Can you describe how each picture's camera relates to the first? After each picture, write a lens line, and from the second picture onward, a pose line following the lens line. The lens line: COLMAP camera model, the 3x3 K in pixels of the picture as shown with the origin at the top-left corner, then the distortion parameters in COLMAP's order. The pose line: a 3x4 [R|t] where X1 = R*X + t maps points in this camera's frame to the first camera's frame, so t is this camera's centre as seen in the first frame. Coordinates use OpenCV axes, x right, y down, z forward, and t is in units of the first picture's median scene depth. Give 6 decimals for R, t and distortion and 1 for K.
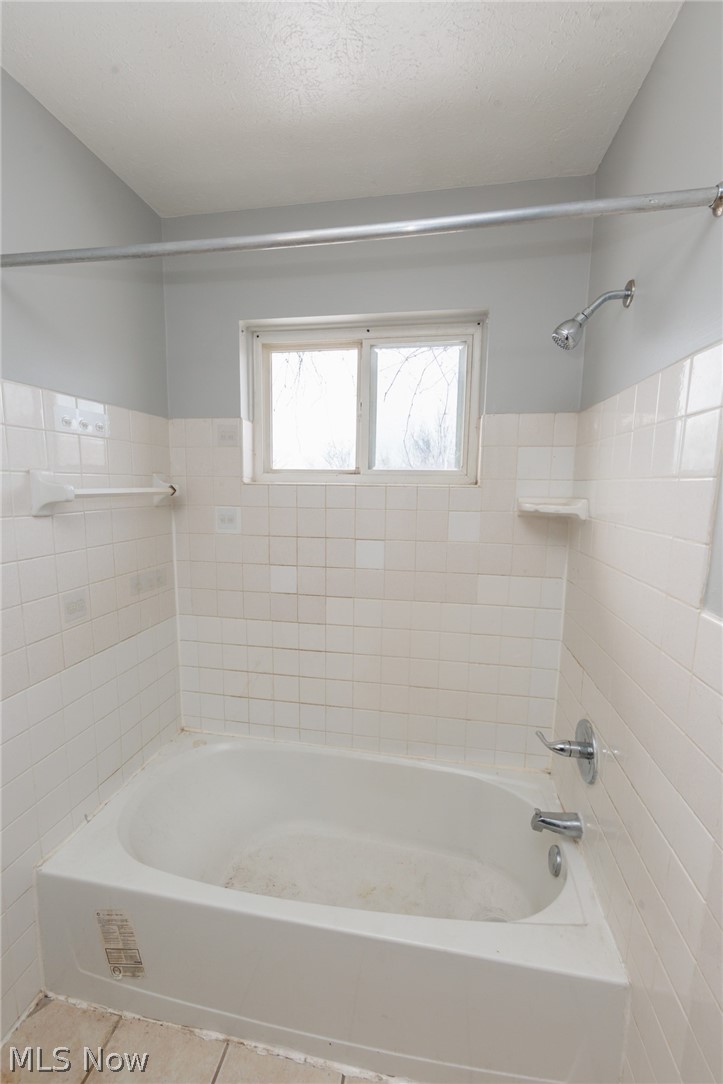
lens RADIAL K [[422.4, 0, 363.6], [0, 422.4, 541.0], [0, 0, 1]] dist [-0.004229, -0.000146]
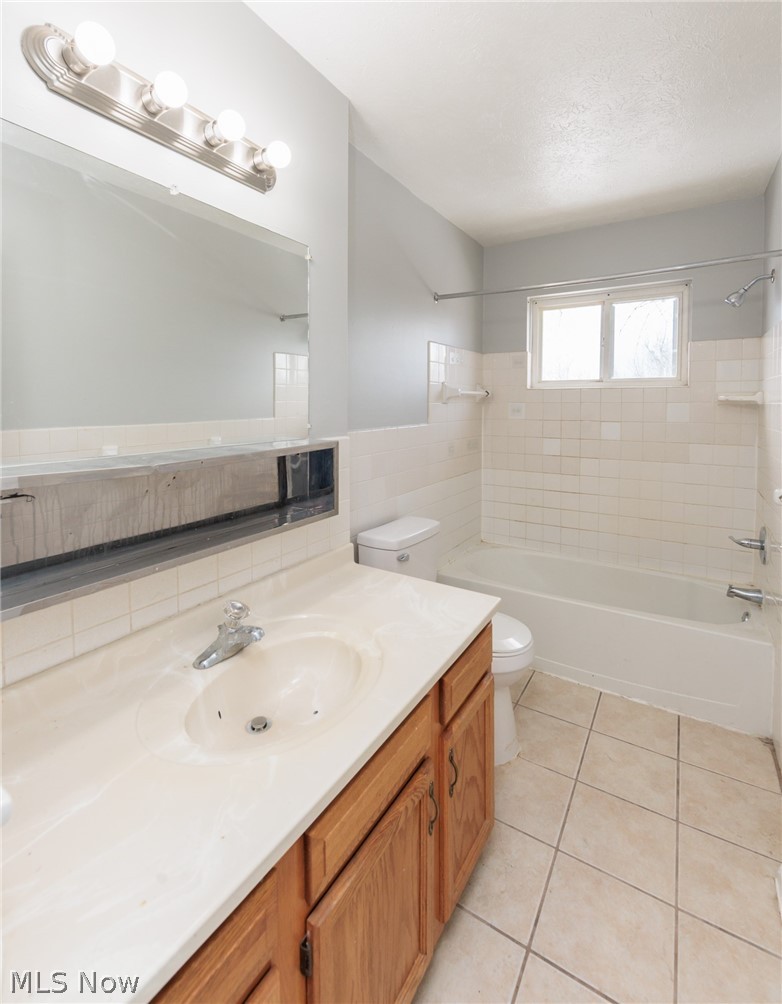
lens RADIAL K [[466.9, 0, 388.4], [0, 466.9, 418.1], [0, 0, 1]] dist [0.000677, -0.000672]
pose [[0.923502, 0.001464, -0.383591, -0.083324], [-0.041712, 0.994446, -0.096627, 0.187259], [0.381319, 0.105235, 0.918434, -0.937998]]
